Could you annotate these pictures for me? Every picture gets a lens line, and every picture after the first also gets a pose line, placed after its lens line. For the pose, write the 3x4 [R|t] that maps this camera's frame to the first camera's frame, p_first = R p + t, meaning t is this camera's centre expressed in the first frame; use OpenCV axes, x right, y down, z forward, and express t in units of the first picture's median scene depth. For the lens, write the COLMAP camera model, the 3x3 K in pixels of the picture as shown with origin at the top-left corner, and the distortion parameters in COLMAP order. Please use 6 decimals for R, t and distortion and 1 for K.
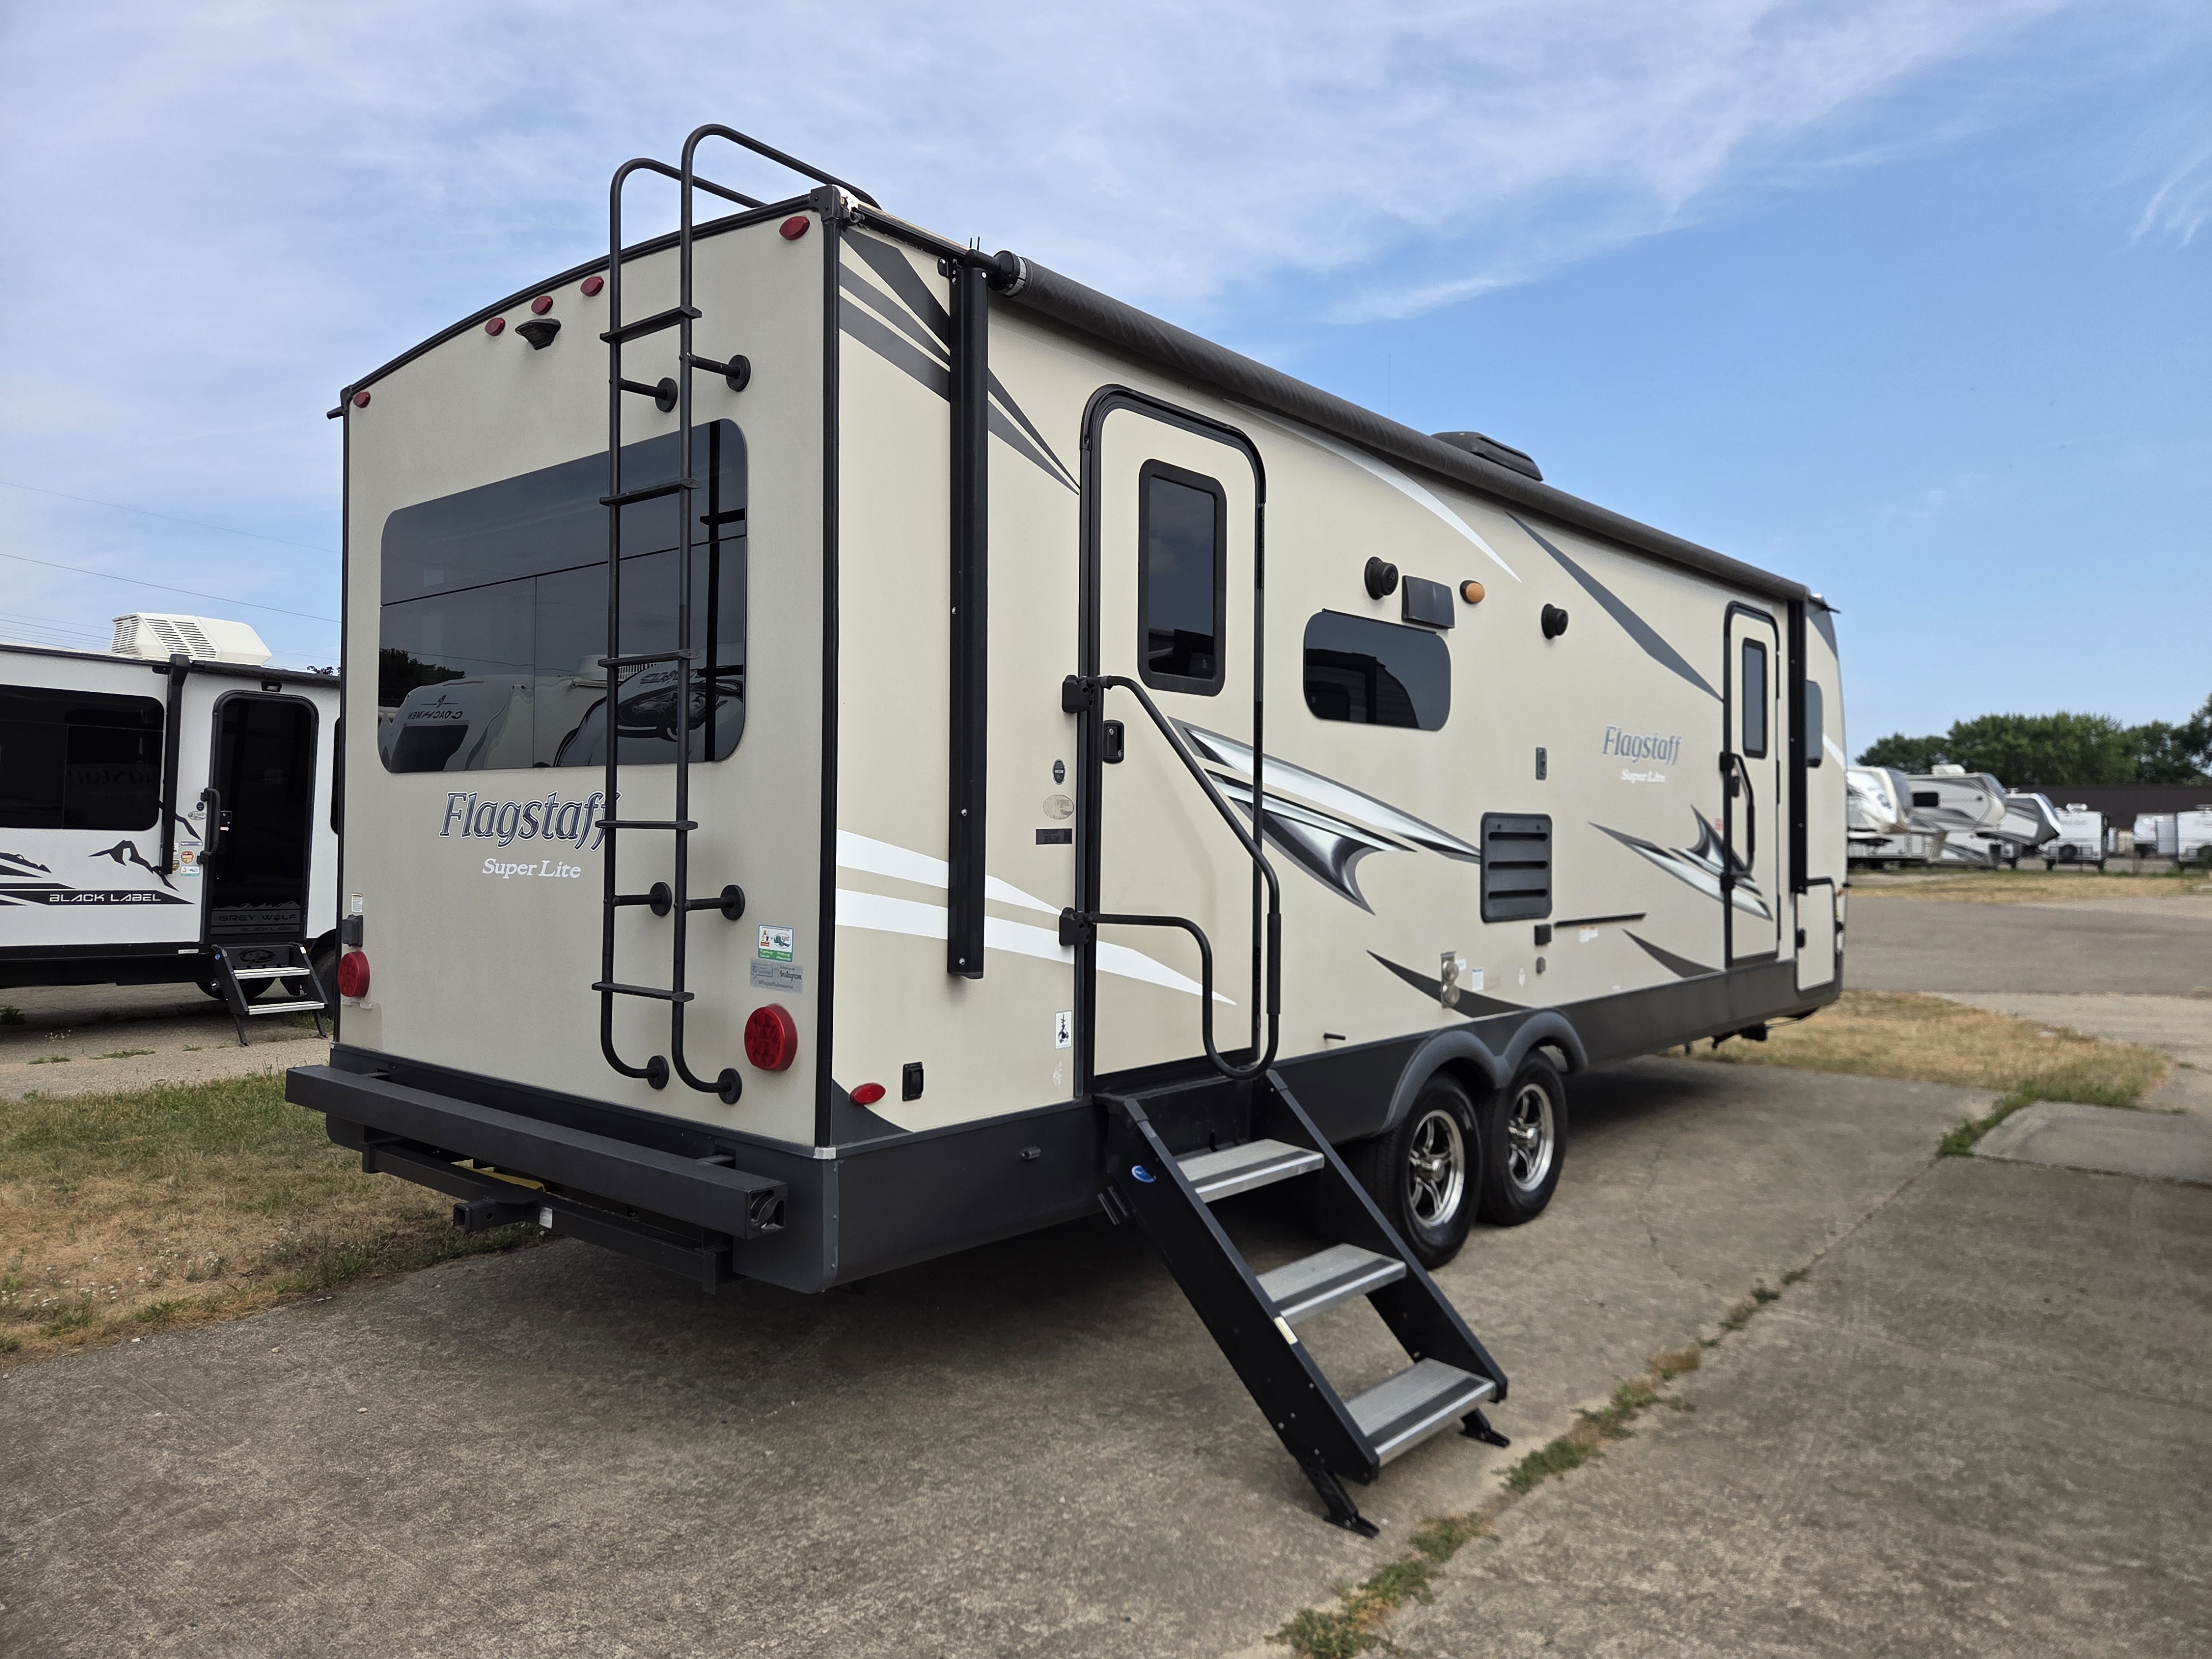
lens RADIAL K [[1483.6, 0, 1105.9], [0, 1483.6, 800.2], [0, 0, 1]] dist [0.080624, -0.071991]
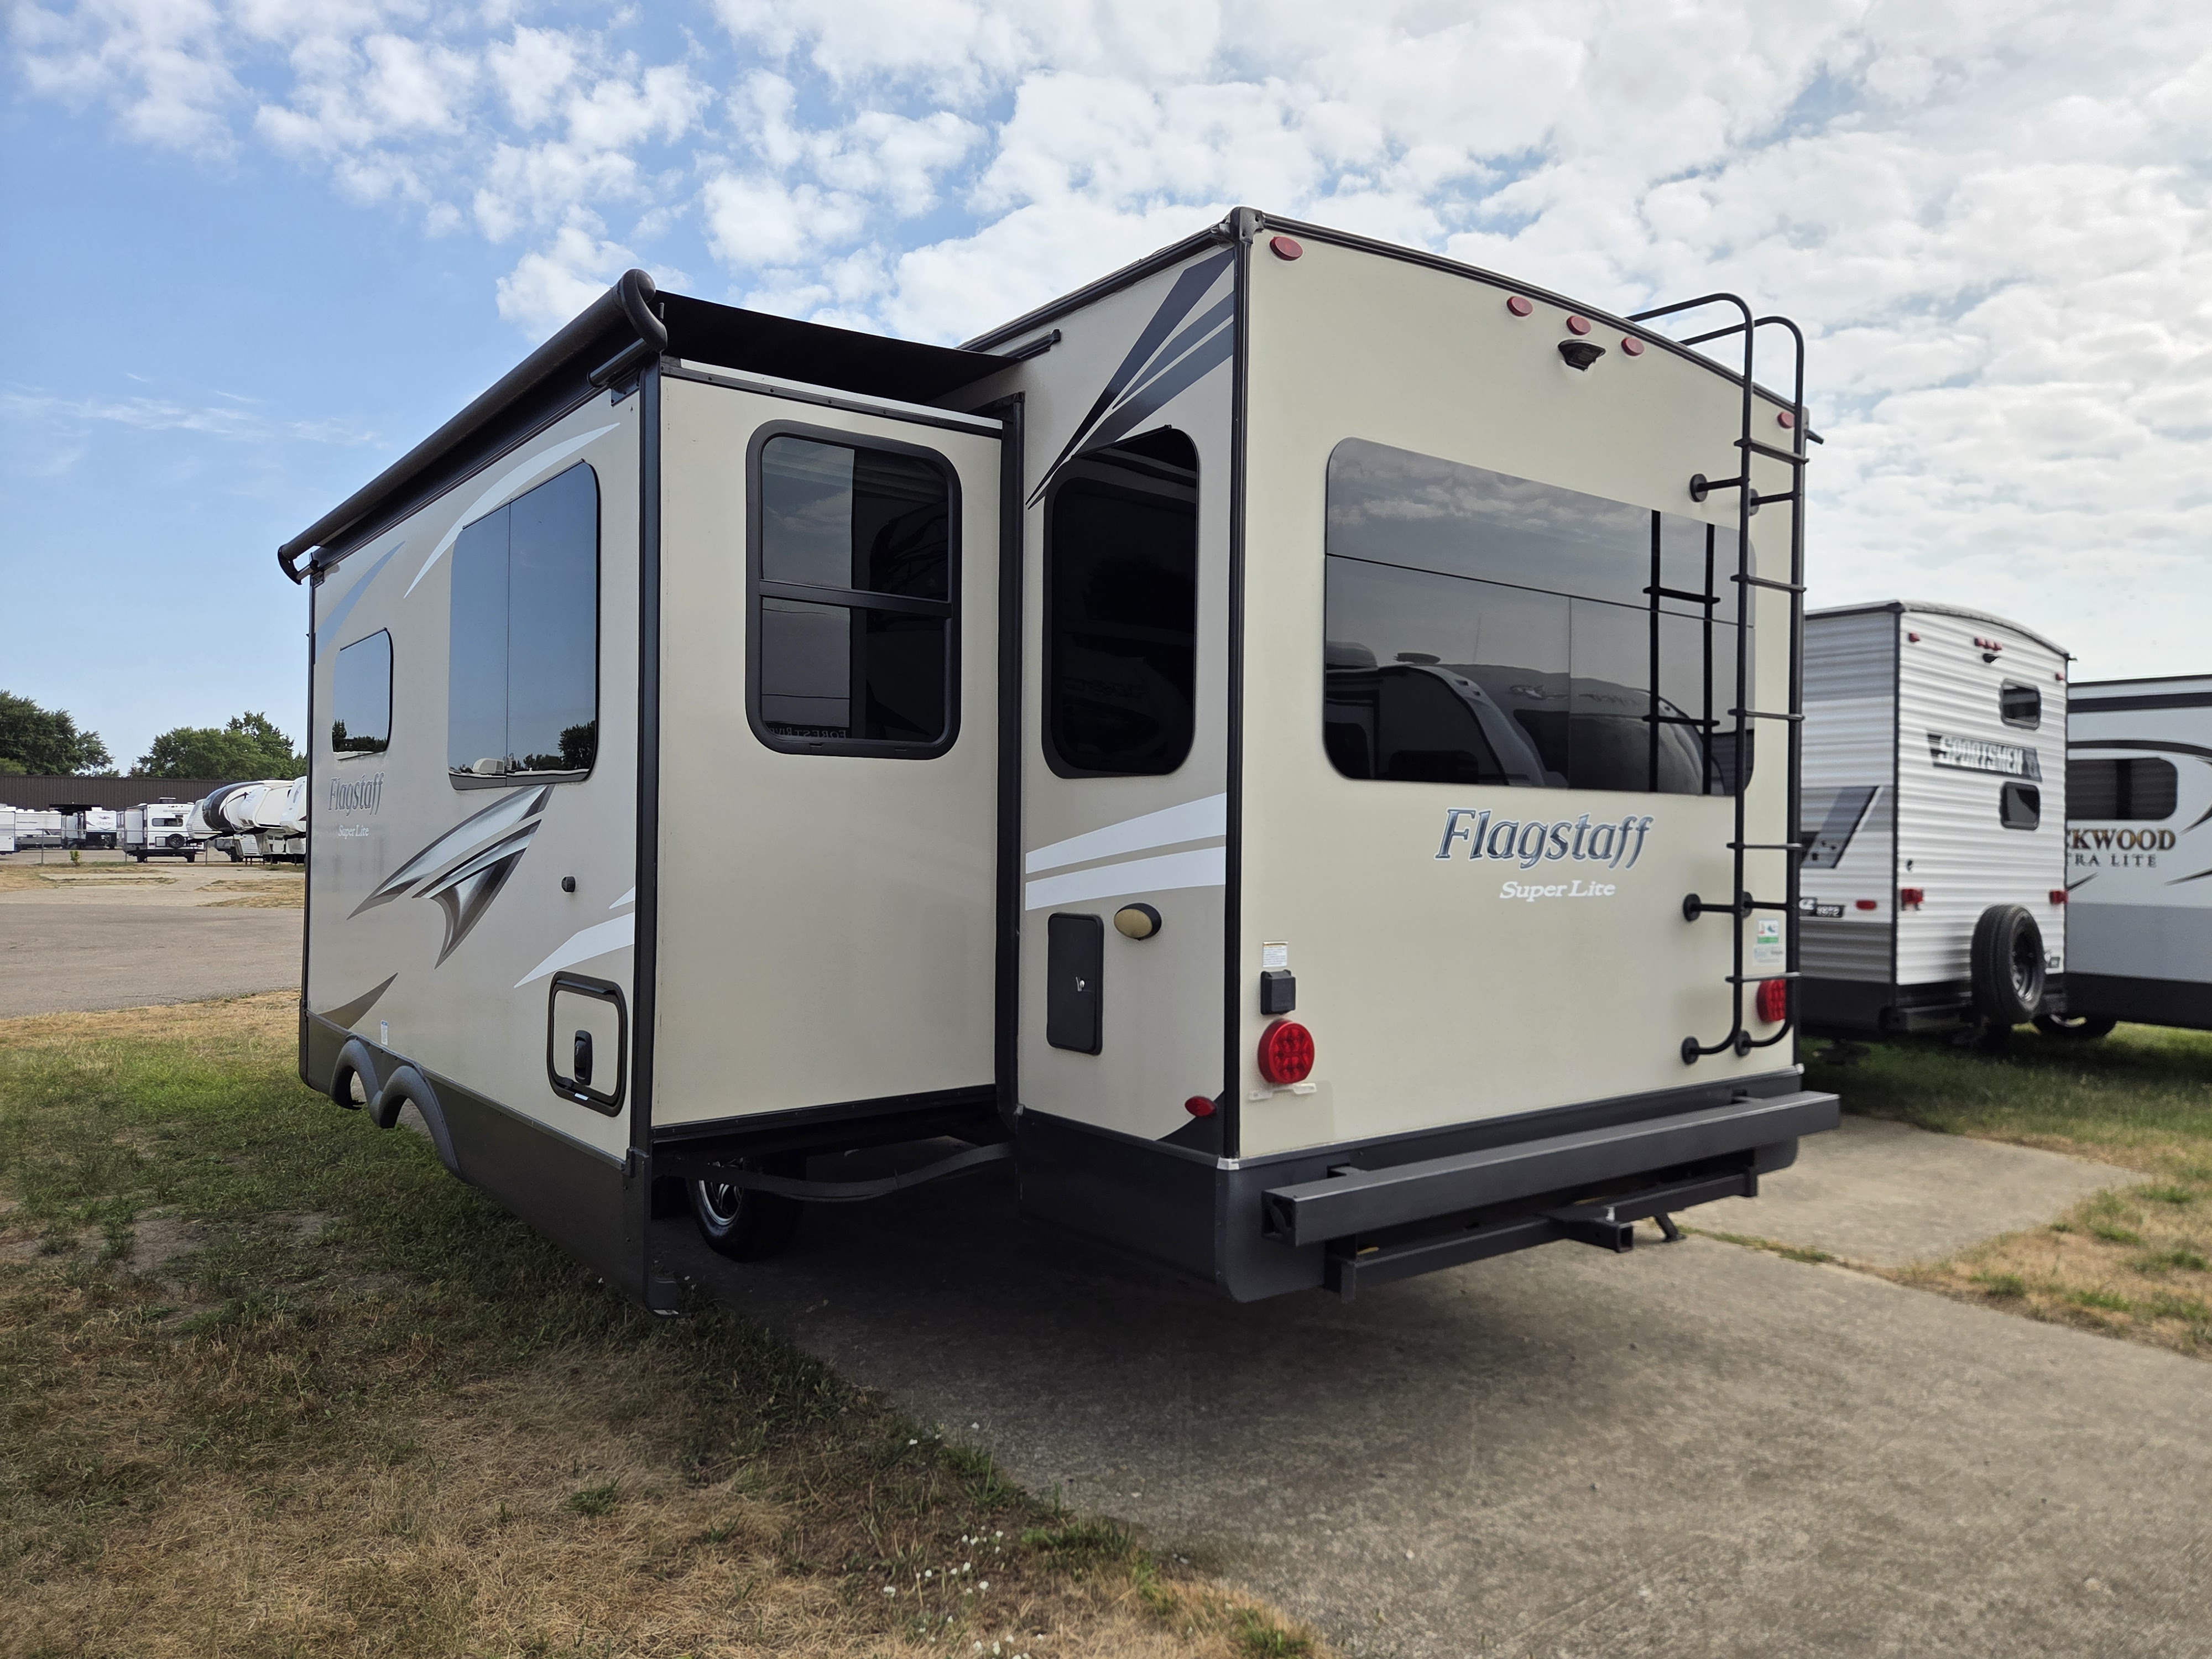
lens RADIAL K [[1499.4, 0, 1117.0], [0, 1499.4, 838.0], [0, 0, 1]] dist [0.087835, -0.078327]
pose [[0.186876, -0.006906, 0.982359, -1.464361], [-0.026640, 0.999572, 0.012094, 0.007362], [-0.982022, -0.028430, 0.186612, 1.134515]]
